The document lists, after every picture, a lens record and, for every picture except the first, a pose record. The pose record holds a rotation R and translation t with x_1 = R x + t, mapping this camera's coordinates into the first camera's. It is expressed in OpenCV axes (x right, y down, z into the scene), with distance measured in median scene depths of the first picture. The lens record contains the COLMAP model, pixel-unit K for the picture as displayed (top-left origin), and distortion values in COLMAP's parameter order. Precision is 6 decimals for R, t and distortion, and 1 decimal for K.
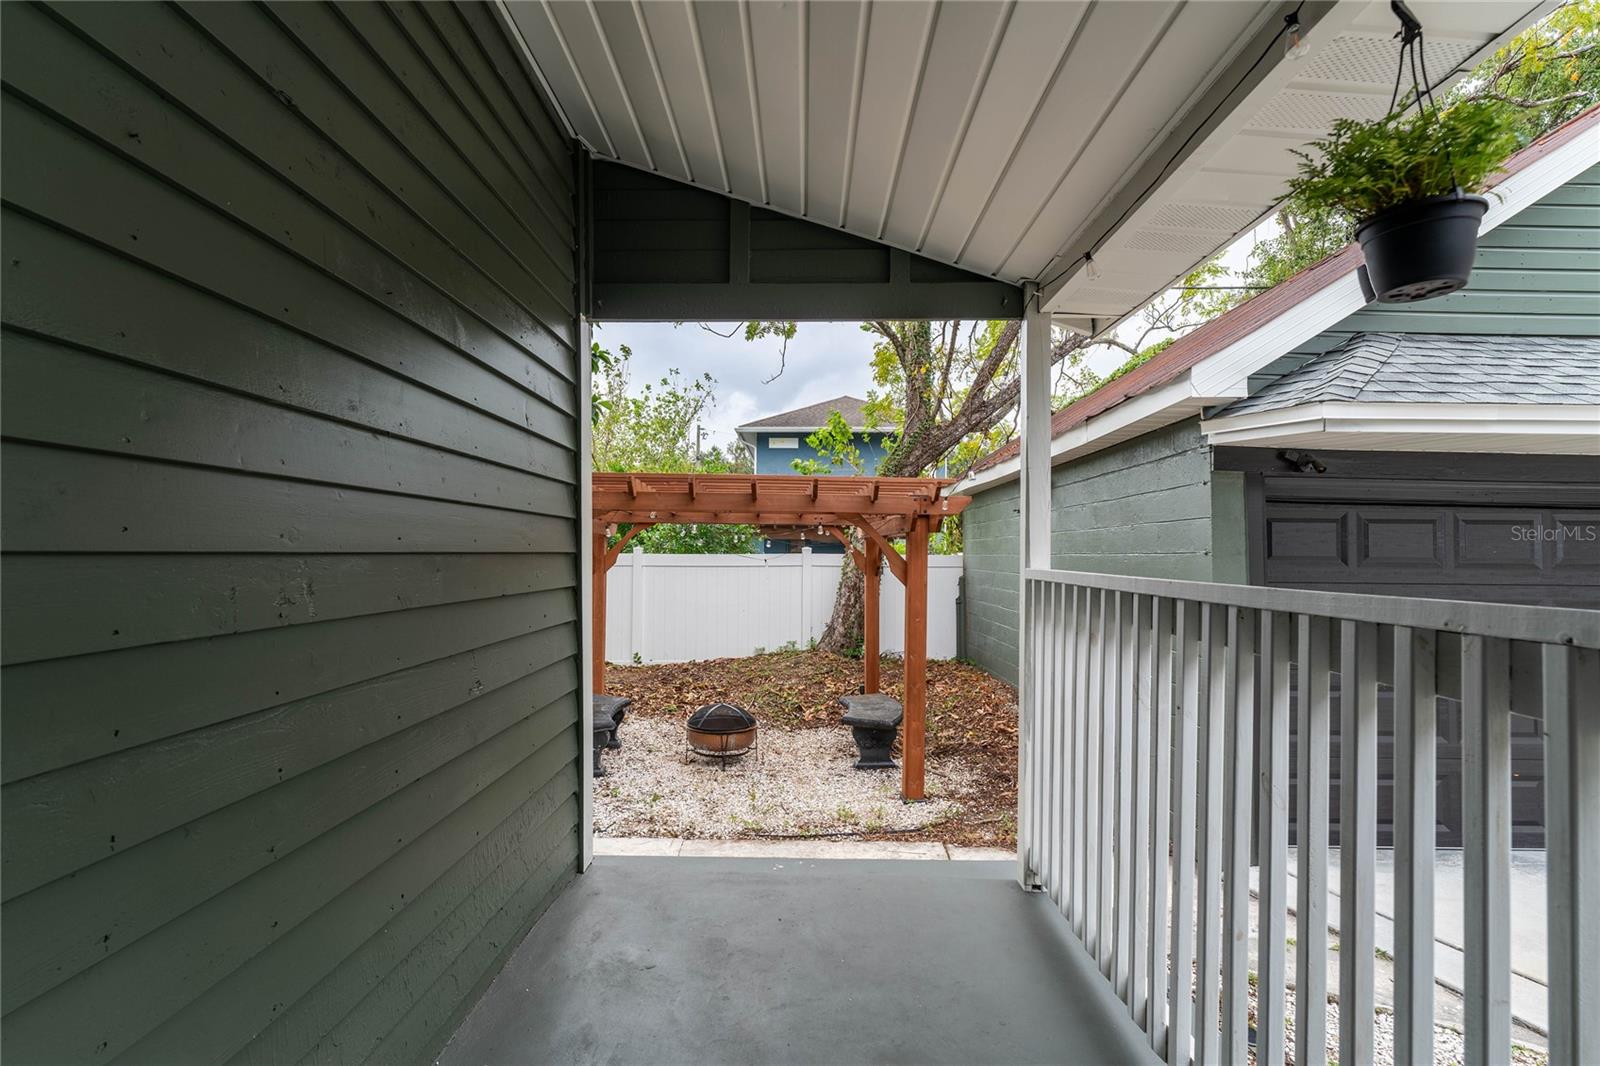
lens RADIAL K [[717.2, 0, 798.4], [0, 717.2, 539.2], [0, 0, 1]] dist [0.003675, -0.000629]
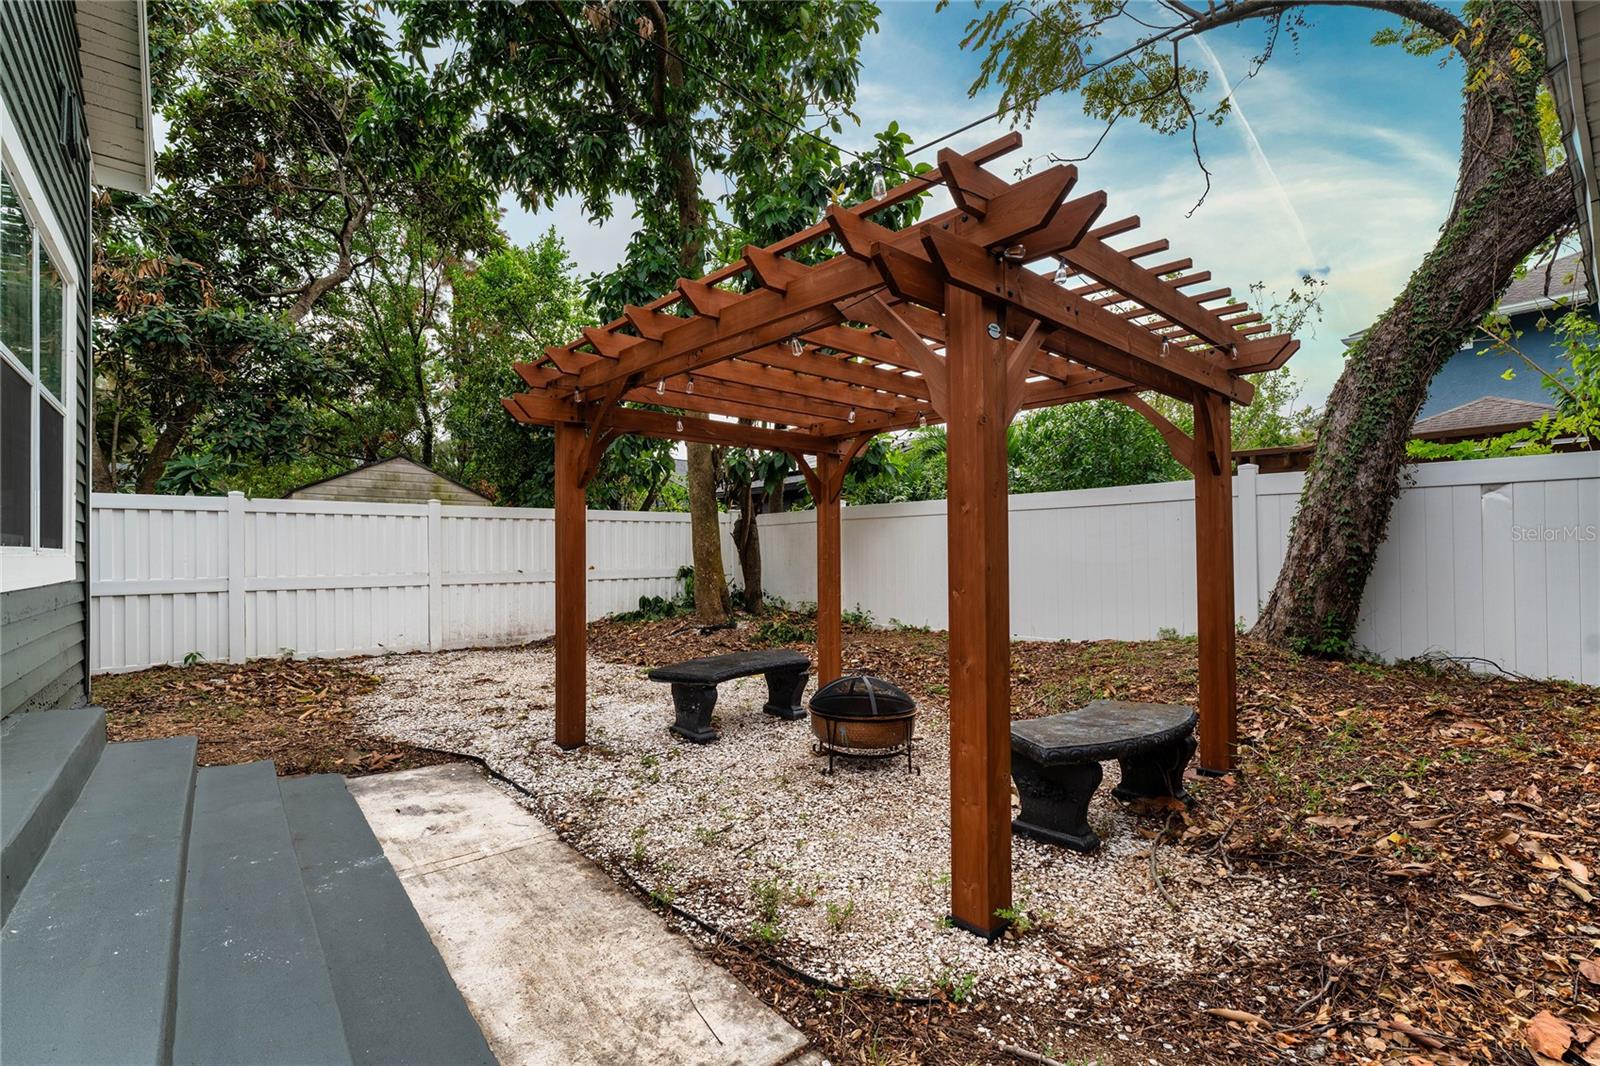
lens RADIAL K [[717.2, 0, 800.2], [0, 717.2, 537.8], [0, 0, 1]] dist [0.003675, -0.000629]
pose [[0.644512, -0.025563, -0.764167, 0.386303], [0.026417, 0.999589, -0.011158, 0.118113], [0.764138, -0.012996, 0.644922, 0.576688]]
